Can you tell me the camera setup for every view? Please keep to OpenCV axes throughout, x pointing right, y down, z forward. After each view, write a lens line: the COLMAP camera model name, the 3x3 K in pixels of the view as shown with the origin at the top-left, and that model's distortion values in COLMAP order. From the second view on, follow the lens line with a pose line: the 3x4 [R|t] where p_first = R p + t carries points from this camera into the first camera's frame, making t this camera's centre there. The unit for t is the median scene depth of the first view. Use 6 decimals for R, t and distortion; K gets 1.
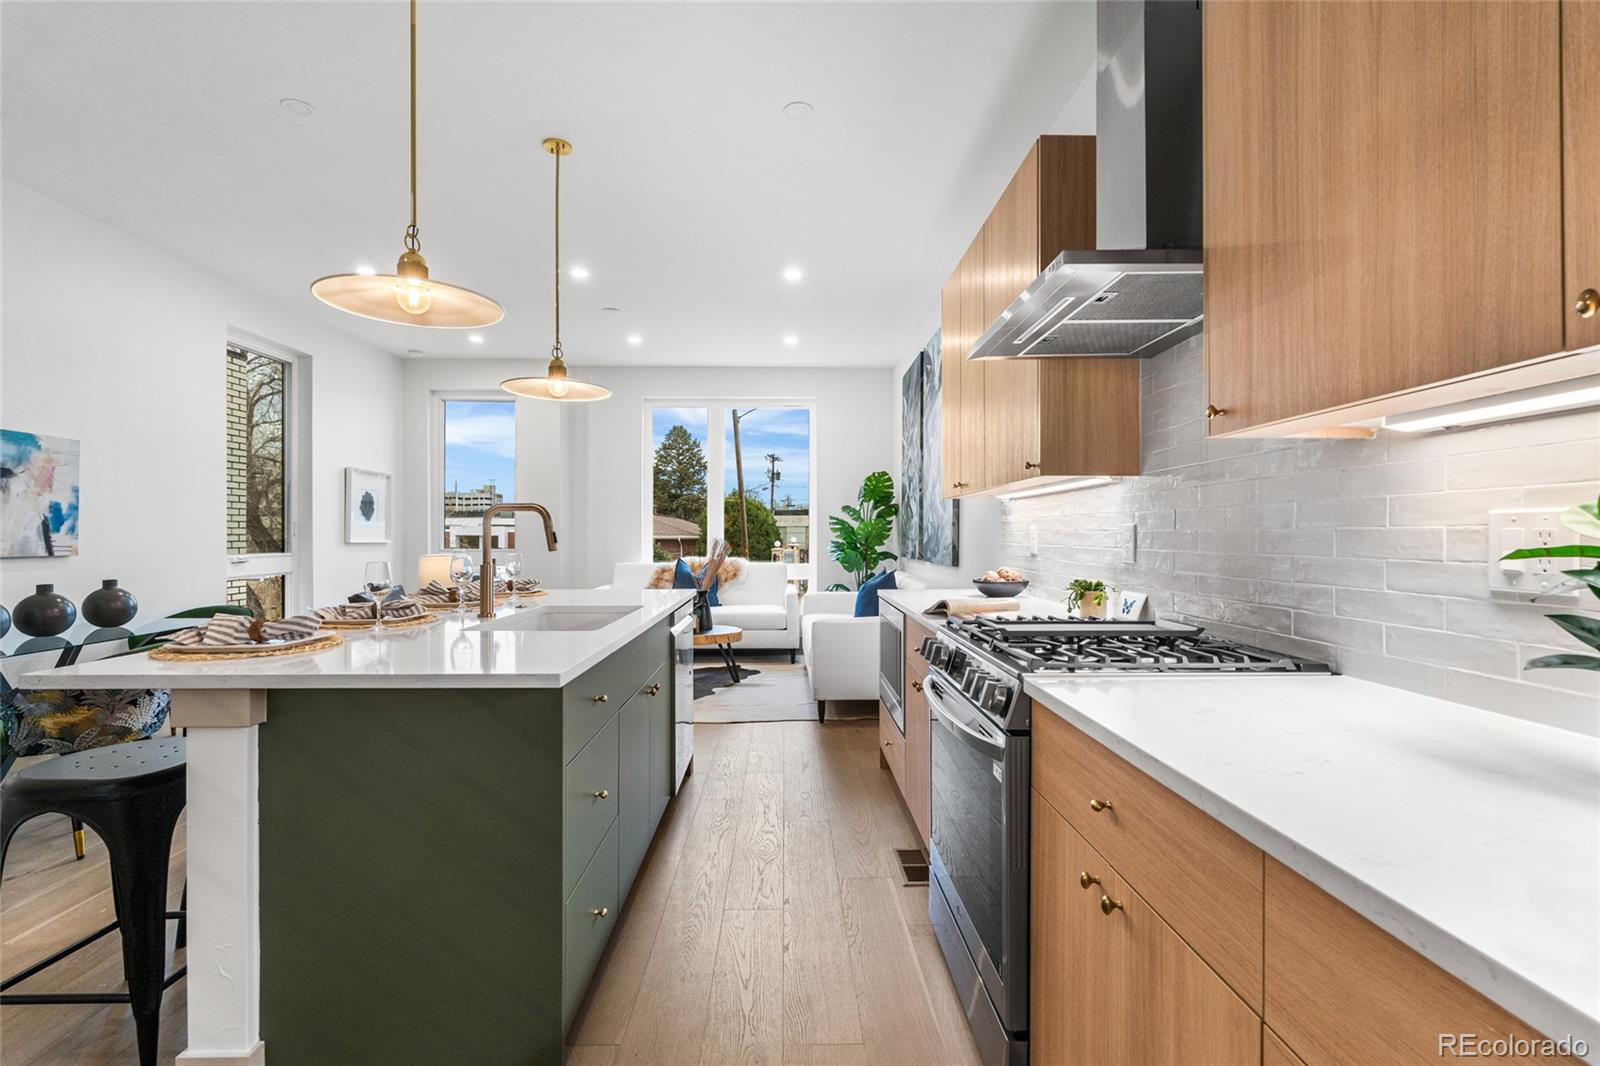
lens RADIAL K [[710.8, 0, 798.7], [0, 710.8, 539.3], [0, 0, 1]] dist [-0.003499, 0.000102]
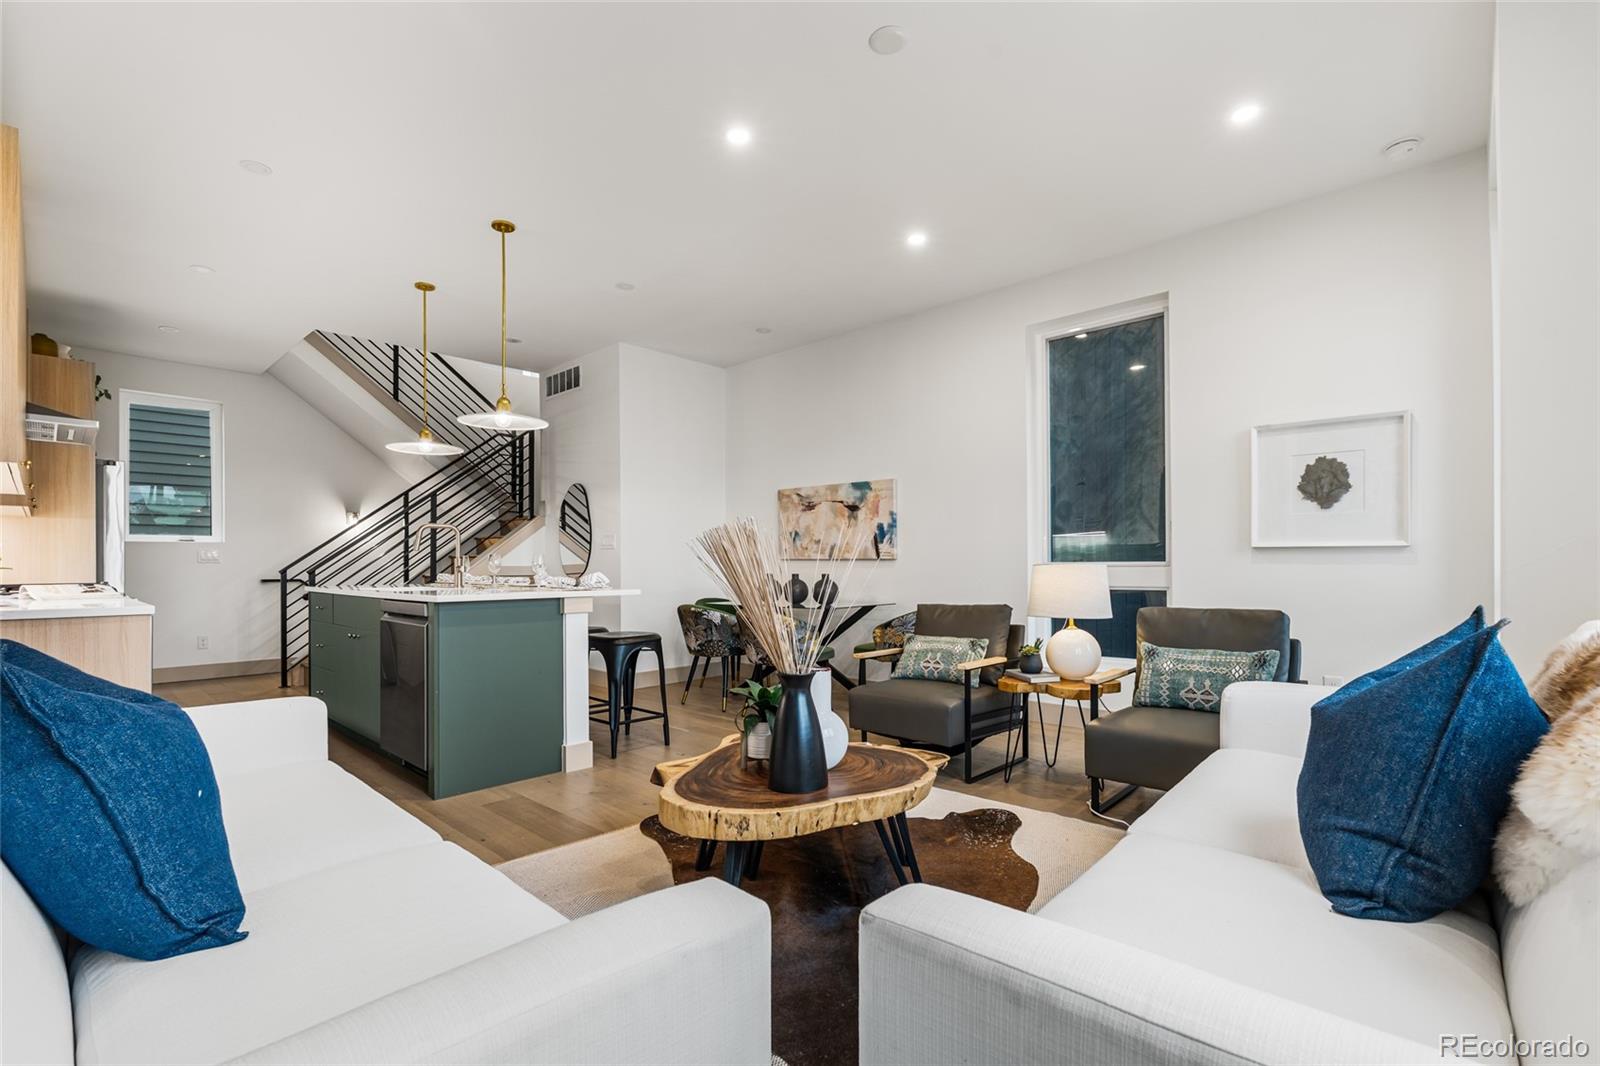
lens RADIAL K [[710.8, 0, 798.3], [0, 710.8, 559.8], [0, 0, 1]] dist [-0.003499, 0.000102]
pose [[-0.696063, -0.000678, -0.717981, 0.167466], [0.001401, 0.999996, -0.002303, 0.029572], [0.717980, -0.002609, -0.696059, 1.949798]]
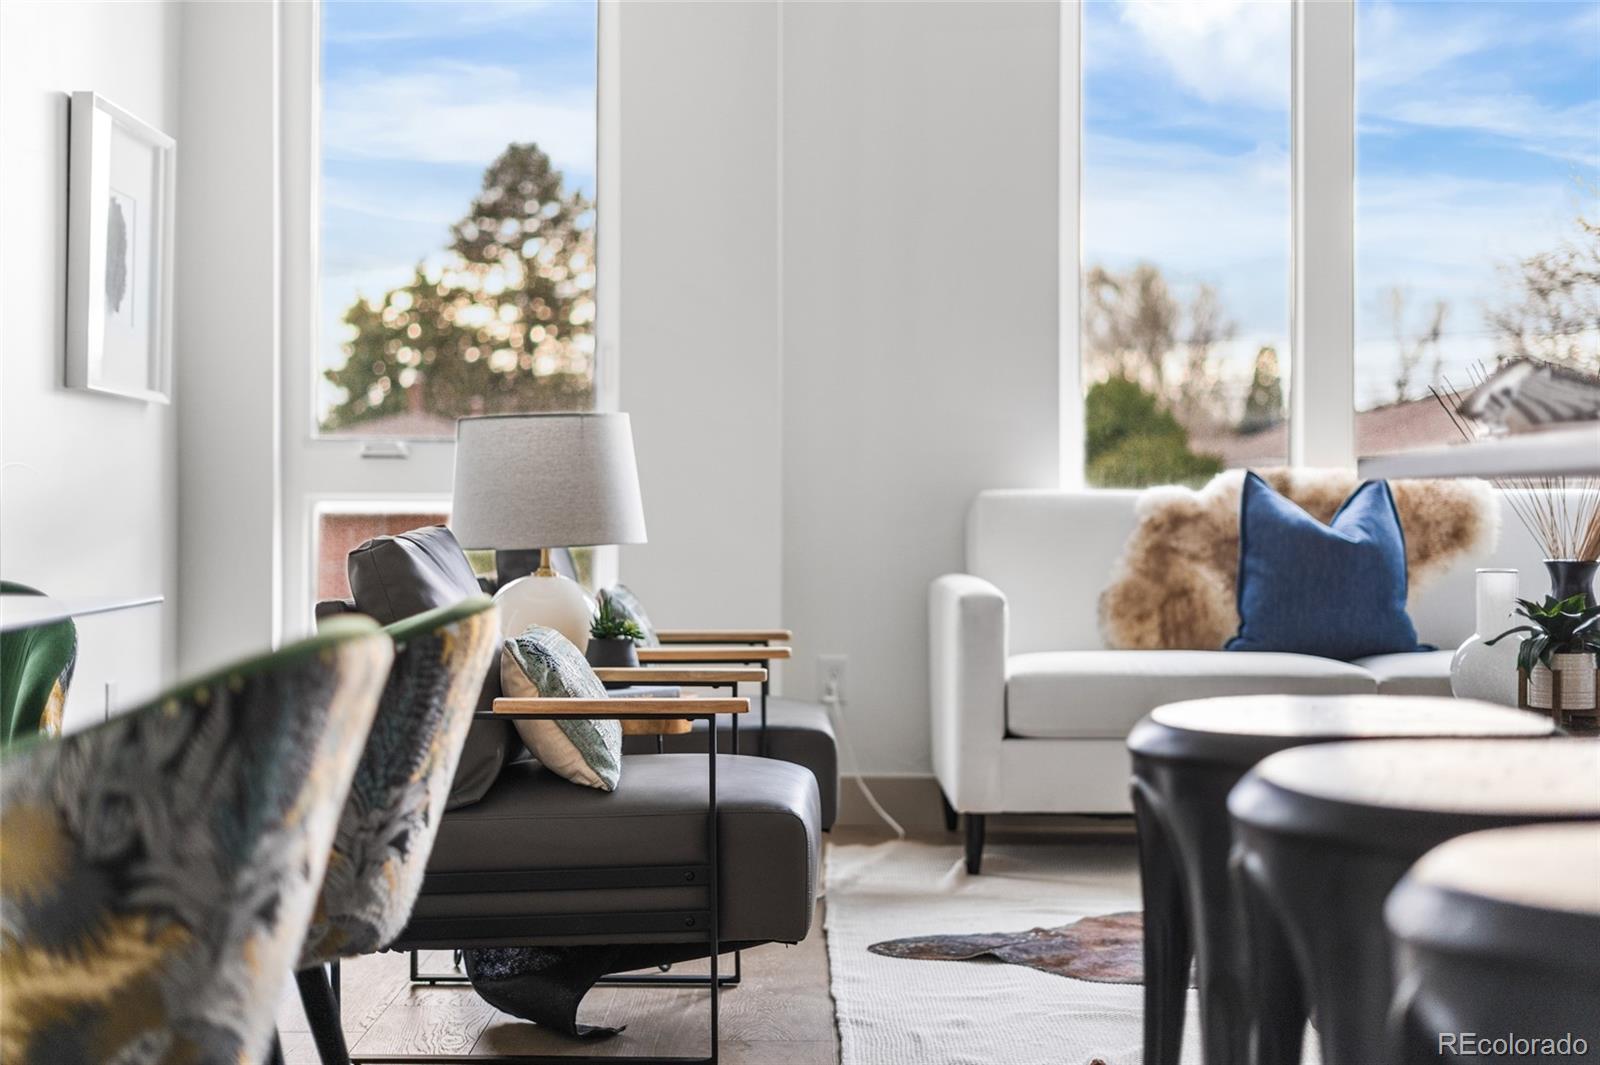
lens RADIAL K [[2385.6, 0, 793.7], [0, 2385.6, 518.2], [0, 0, 1]] dist [-0.028351, 0.000000]
pose [[0.999548, -0.001632, -0.030020, -0.598942], [0.001435, 0.999977, -0.006582, 0.097648], [0.030030, 0.006536, 0.999528, 0.263408]]
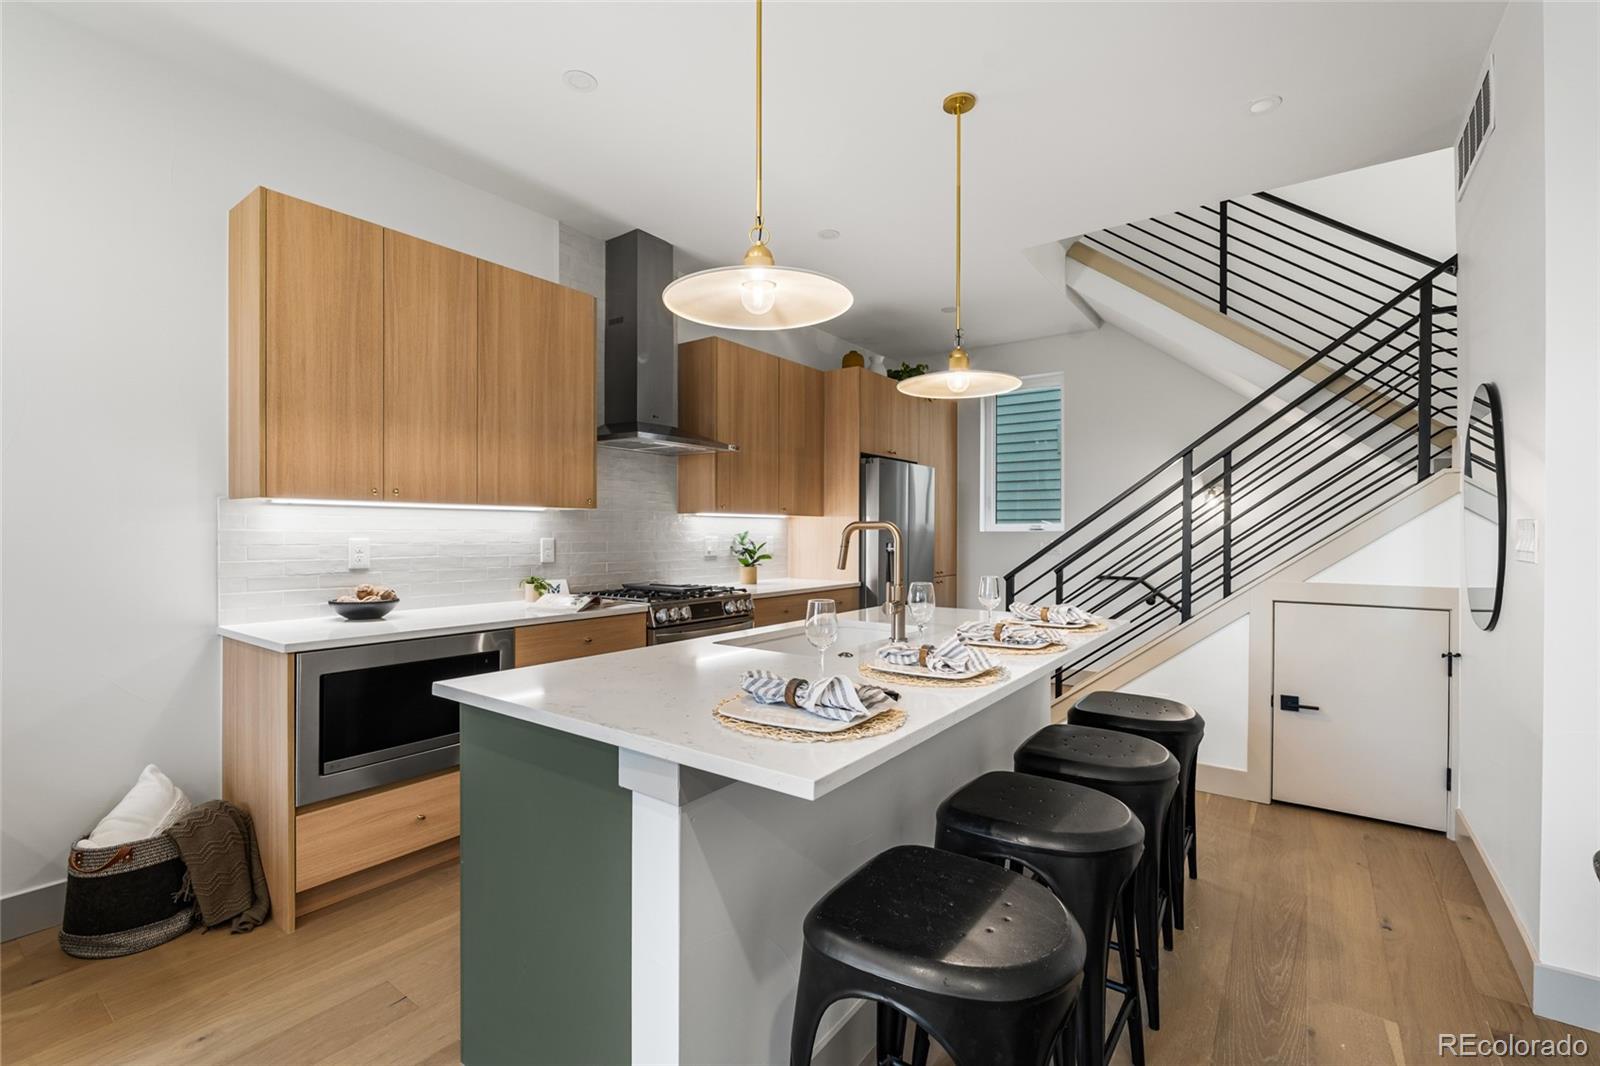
lens RADIAL K [[710.8, 0, 792.6], [0, 710.8, 531.4], [0, 0, 1]] dist [-0.003499, 0.000102]
pose [[-0.790657, -0.002331, 0.612256, -0.619603], [0.000172, 0.999992, 0.004029, -0.028218], [-0.612260, 0.003291, -0.790650, 1.242656]]
